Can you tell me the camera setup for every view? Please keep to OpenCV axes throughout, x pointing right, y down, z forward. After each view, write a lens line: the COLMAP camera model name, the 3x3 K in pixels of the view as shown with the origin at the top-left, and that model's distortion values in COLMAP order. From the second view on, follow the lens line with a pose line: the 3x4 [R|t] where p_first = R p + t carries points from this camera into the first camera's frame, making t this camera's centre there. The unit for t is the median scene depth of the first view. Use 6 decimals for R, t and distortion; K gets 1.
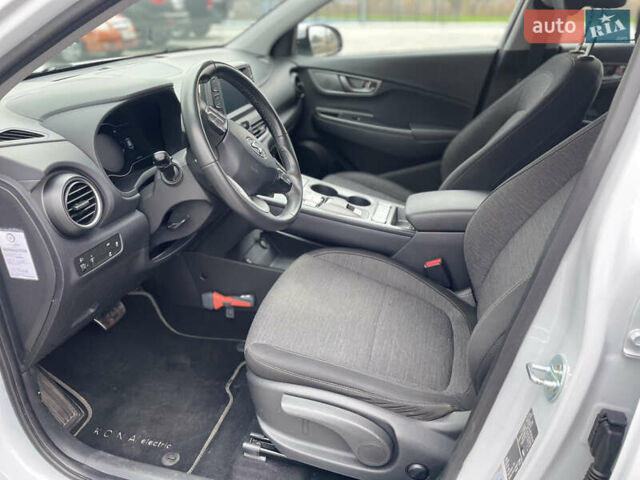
lens RADIAL K [[479.6, 0, 320.9], [0, 479.6, 239.3], [0, 0, 1]] dist [0.096292, -0.117715]
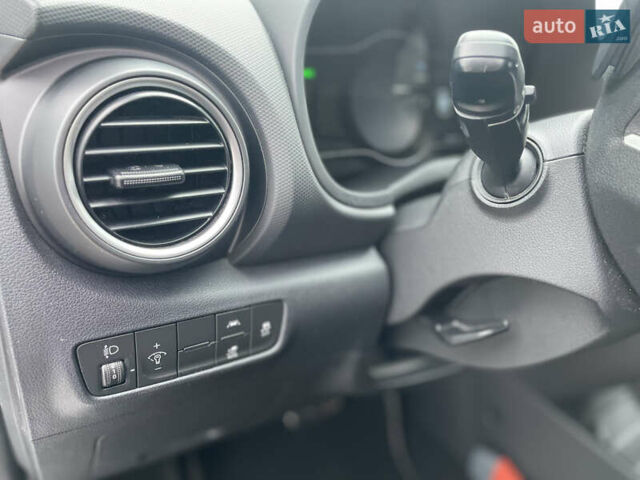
lens RADIAL K [[479.6, 0, 320.9], [0, 479.6, 239.3], [0, 0, 1]] dist [0.096292, -0.117715]
pose [[0.739082, 0.324432, -0.590341, -0.213788], [-0.364958, 0.929463, 0.053891, -0.076781], [0.566184, 0.175620, 0.805353, 0.732816]]
